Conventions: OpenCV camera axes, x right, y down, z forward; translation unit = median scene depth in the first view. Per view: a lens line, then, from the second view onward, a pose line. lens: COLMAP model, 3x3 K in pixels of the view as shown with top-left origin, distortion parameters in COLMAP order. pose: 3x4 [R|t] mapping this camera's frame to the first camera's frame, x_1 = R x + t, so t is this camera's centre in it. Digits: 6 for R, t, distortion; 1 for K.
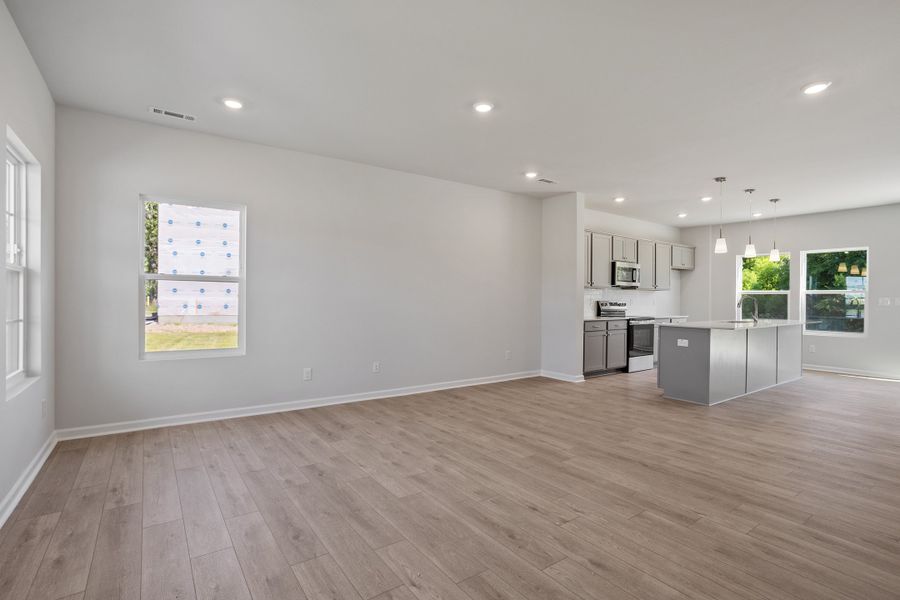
lens RADIAL K [[430.9, 0, 450.0], [0, 430.9, 300.0], [0, 0, 1]] dist [-0.071960, 0.037314]
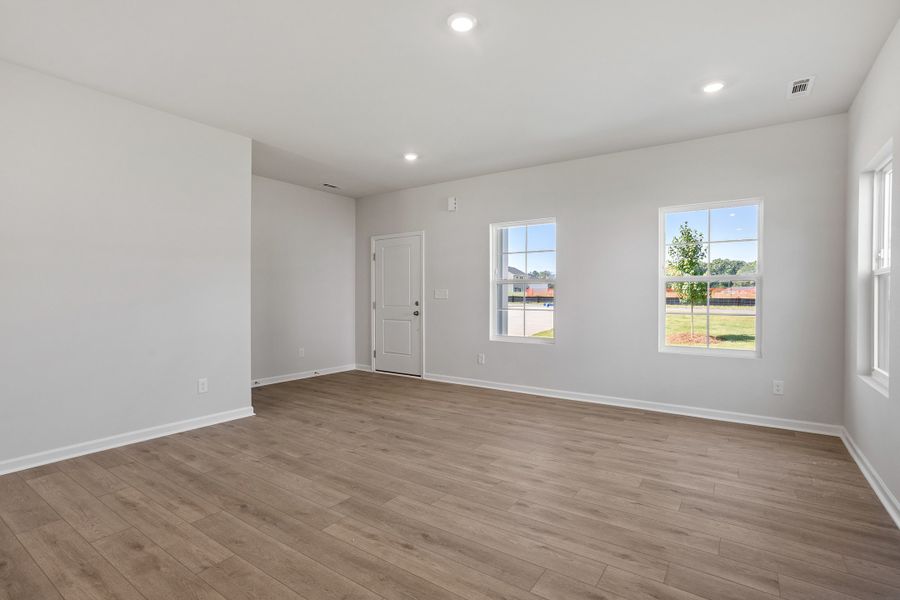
lens RADIAL K [[440.9, 0, 454.1], [0, 440.9, 296.8], [0, 0, 1]] dist [-0.053802, 0.031523]
pose [[-0.938529, -0.009299, -0.345076, 0.375163], [-0.010051, 0.999949, 0.000389, -0.001158], [0.345055, 0.003834, -0.938575, 1.877525]]
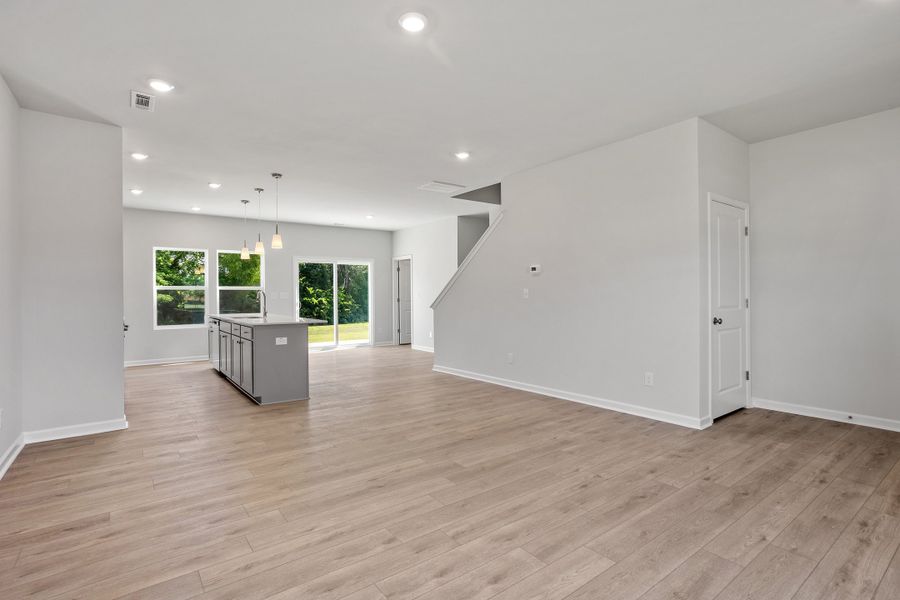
lens RADIAL K [[438.9, 0, 444.1], [0, 438.9, 295.3], [0, 0, 1]] dist [-0.047102, 0.030940]
pose [[-0.017602, -0.009192, 0.999803, -0.718531], [0.010154, 0.999905, 0.009372, -0.012081], [-0.999794, 0.010317, -0.017507, 1.081066]]
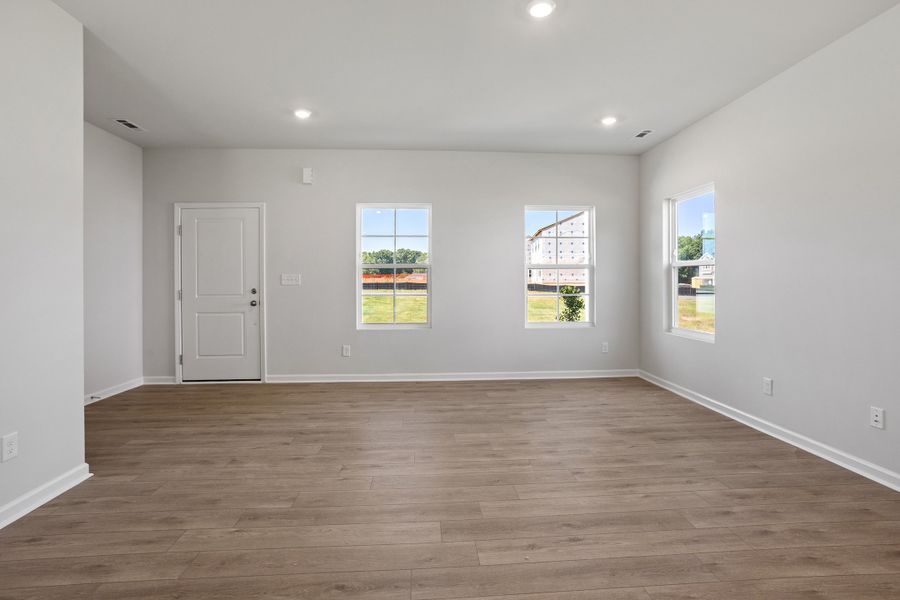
lens RADIAL K [[440.9, 0, 454.1], [0, 440.9, 296.8], [0, 0, 1]] dist [-0.053802, 0.031523]
pose [[-0.515328, 0.023268, -0.856677, 0.848387], [-0.001333, 0.999608, 0.027951, 0.005447], [0.856992, 0.015546, -0.515095, 1.394595]]
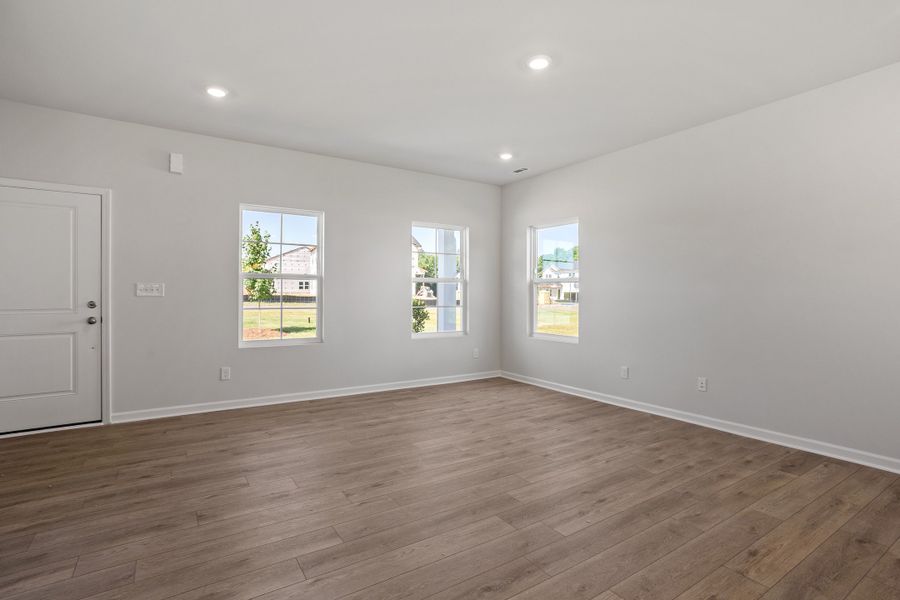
lens RADIAL K [[440.9, 0, 454.1], [0, 440.9, 296.8], [0, 0, 1]] dist [-0.053802, 0.031523]
pose [[-0.027033, -0.002163, -0.999632, 1.032673], [-0.005352, 0.999984, -0.002019, 0.006717], [0.999620, 0.005295, -0.027044, 0.963445]]
